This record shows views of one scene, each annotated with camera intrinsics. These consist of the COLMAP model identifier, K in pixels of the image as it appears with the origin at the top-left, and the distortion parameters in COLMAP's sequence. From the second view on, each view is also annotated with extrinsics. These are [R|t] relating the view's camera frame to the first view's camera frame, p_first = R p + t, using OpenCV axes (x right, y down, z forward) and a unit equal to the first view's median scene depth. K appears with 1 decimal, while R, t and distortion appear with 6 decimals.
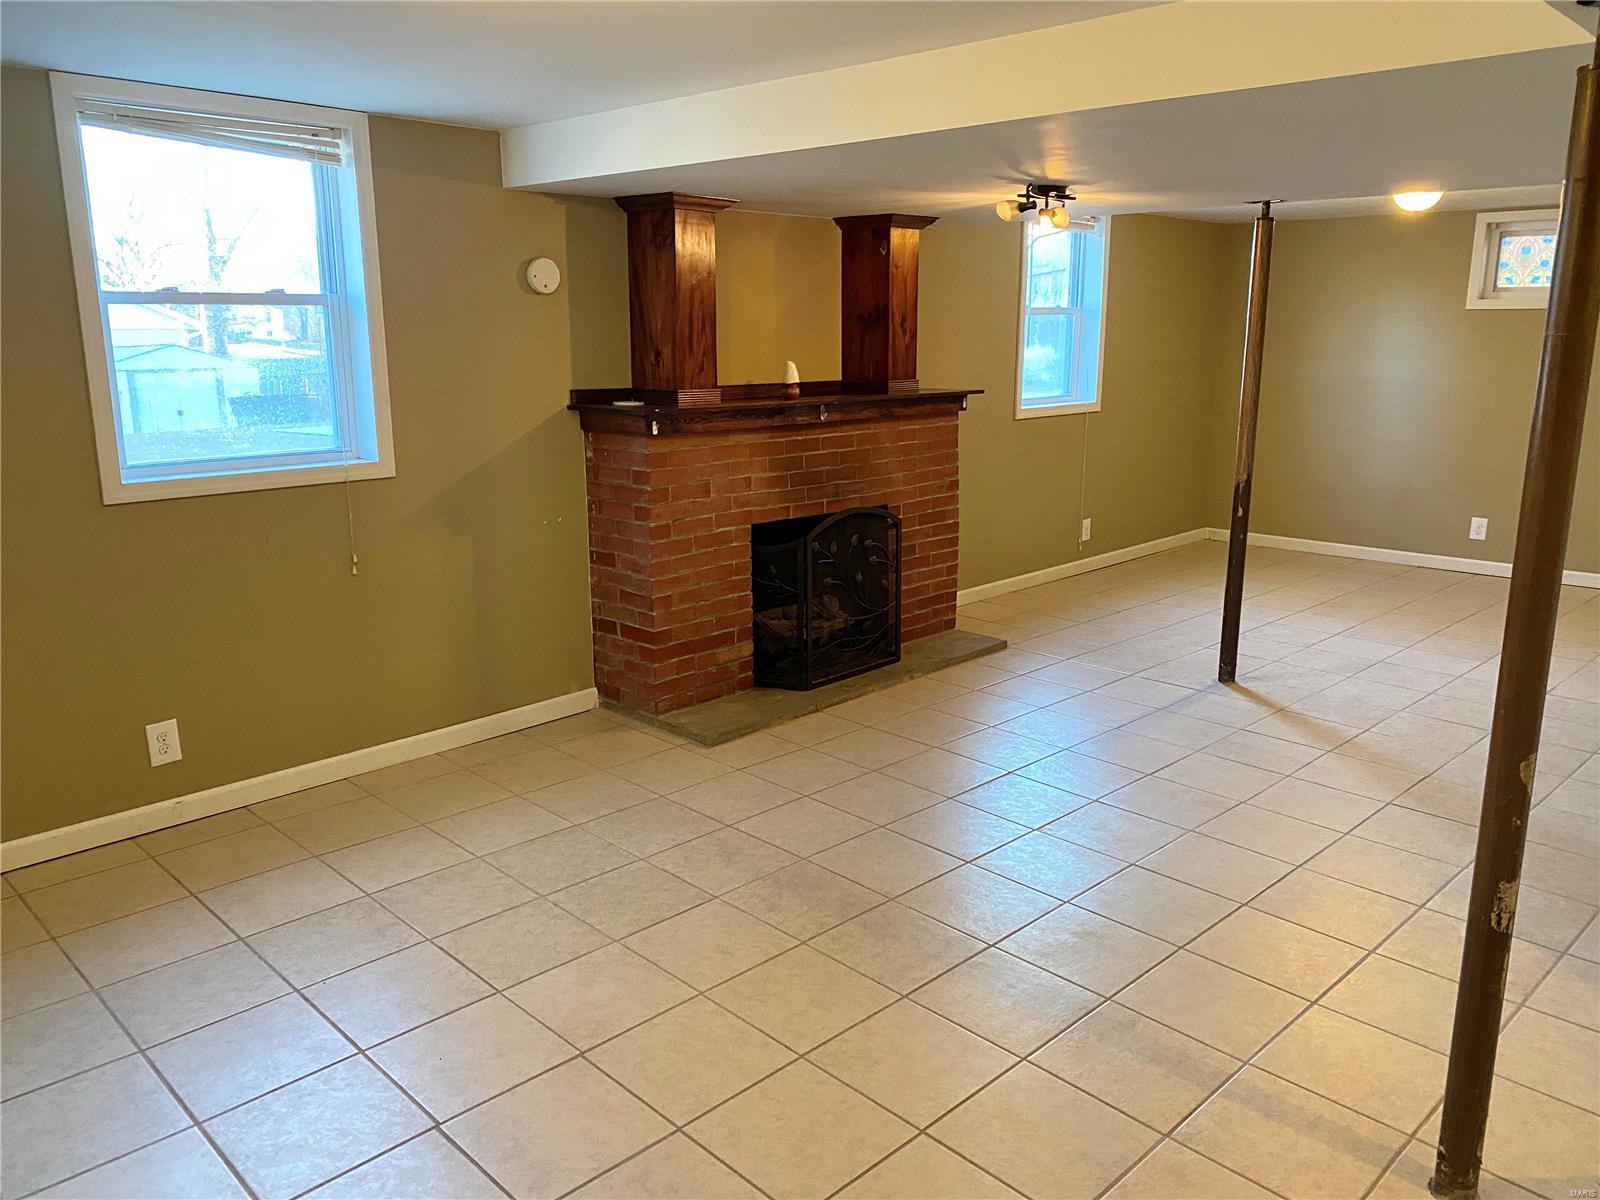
lens RADIAL K [[1211.2, 0, 794.3], [0, 1211.2, 587.9], [0, 0, 1]] dist [0.040255, -0.050072]
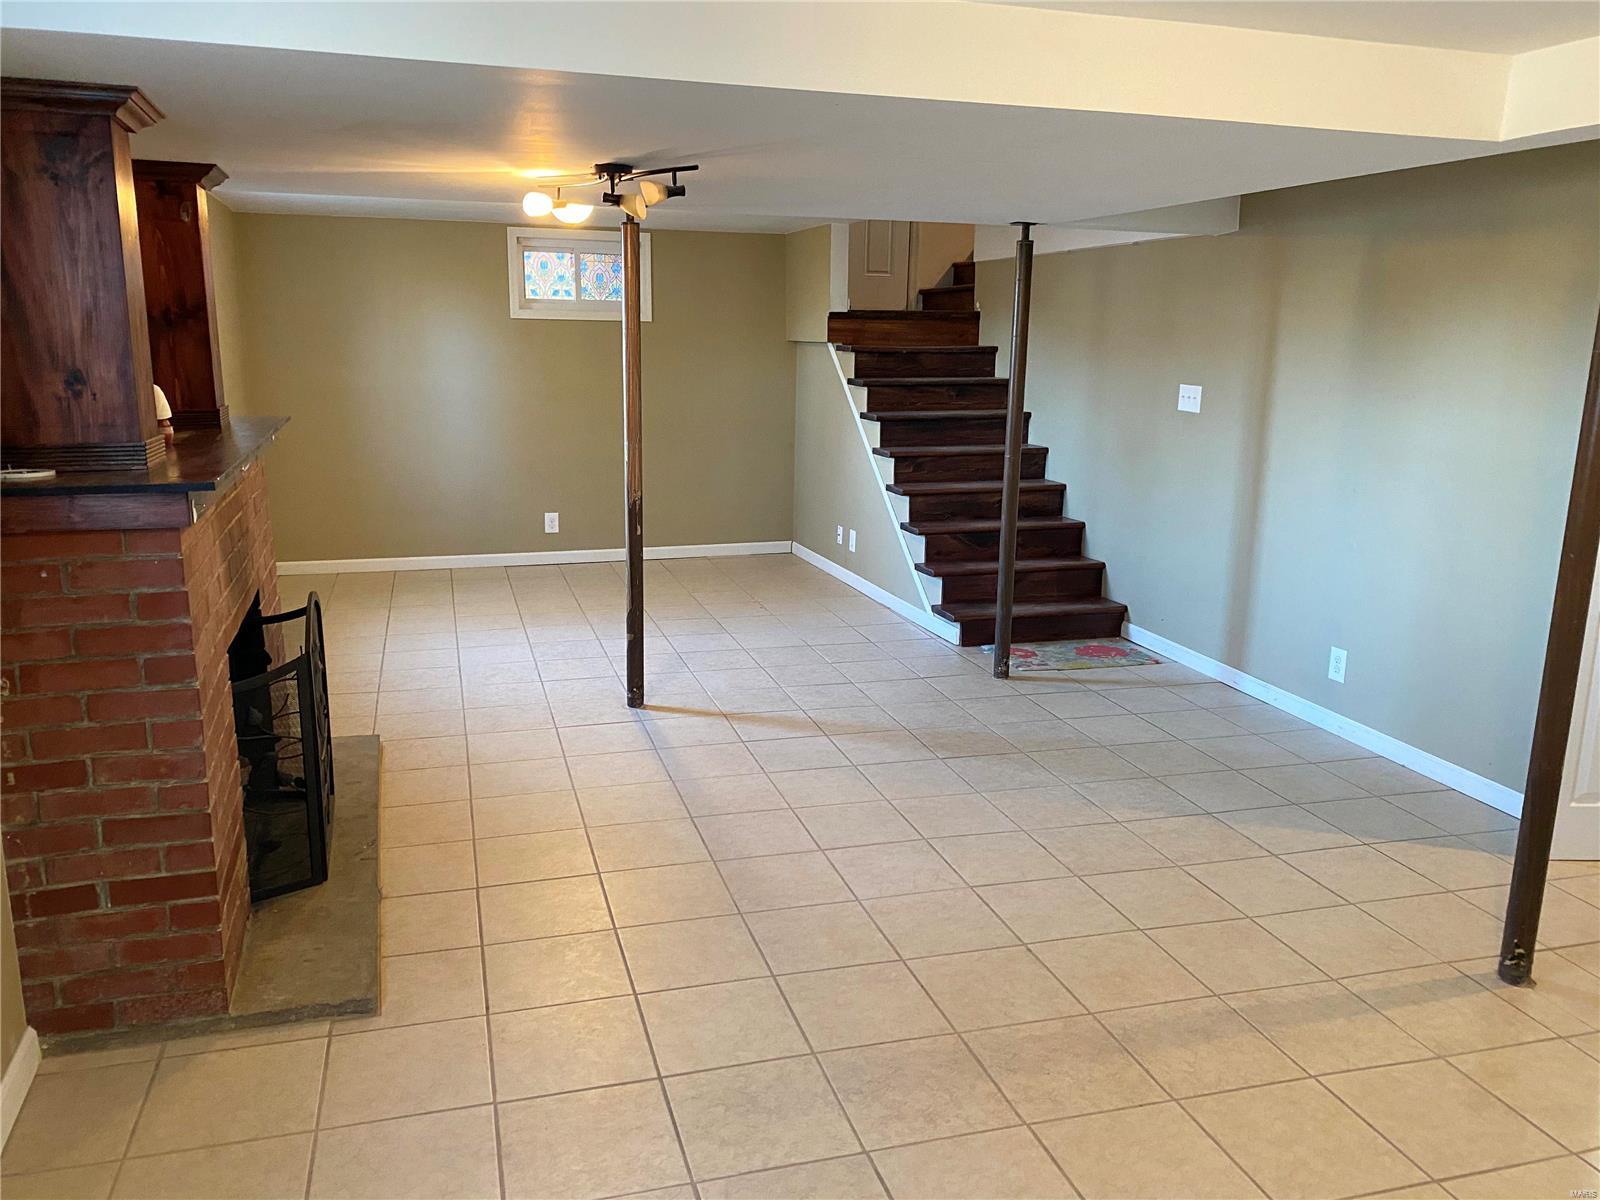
lens RADIAL K [[1211.2, 0, 794.3], [0, 1211.2, 587.9], [0, 0, 1]] dist [0.040255, -0.050072]
pose [[0.472361, -0.175876, 0.863680, -0.420034], [0.179417, 0.978560, 0.101143, -0.093151], [-0.862951, 0.107183, 0.493789, 0.439183]]
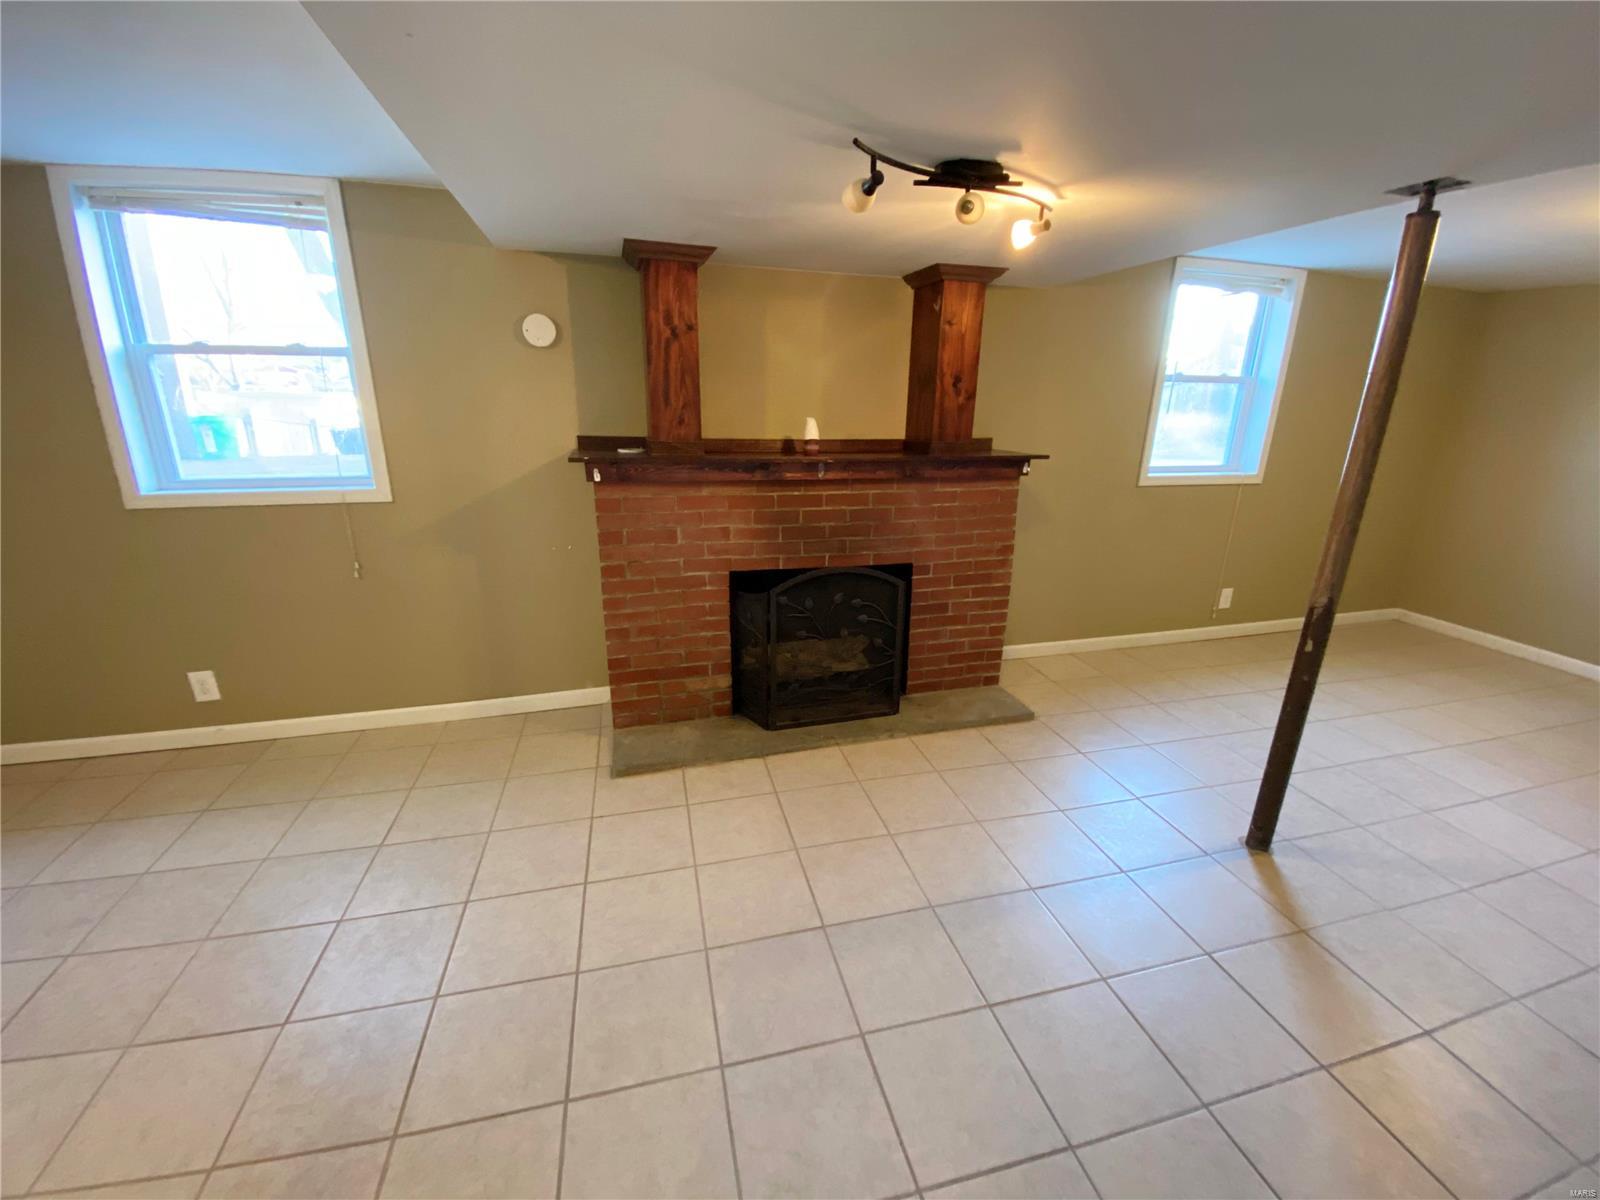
lens RADIAL K [[645.2, 0, 804.0], [0, 645.2, 601.5], [0, 0, 1]] dist [0.024580, -0.024640]
pose [[0.865102, 0.163757, -0.474112, 0.292270], [-0.122687, 0.985578, 0.116552, -0.099549], [0.486360, -0.042662, 0.872716, 0.527521]]
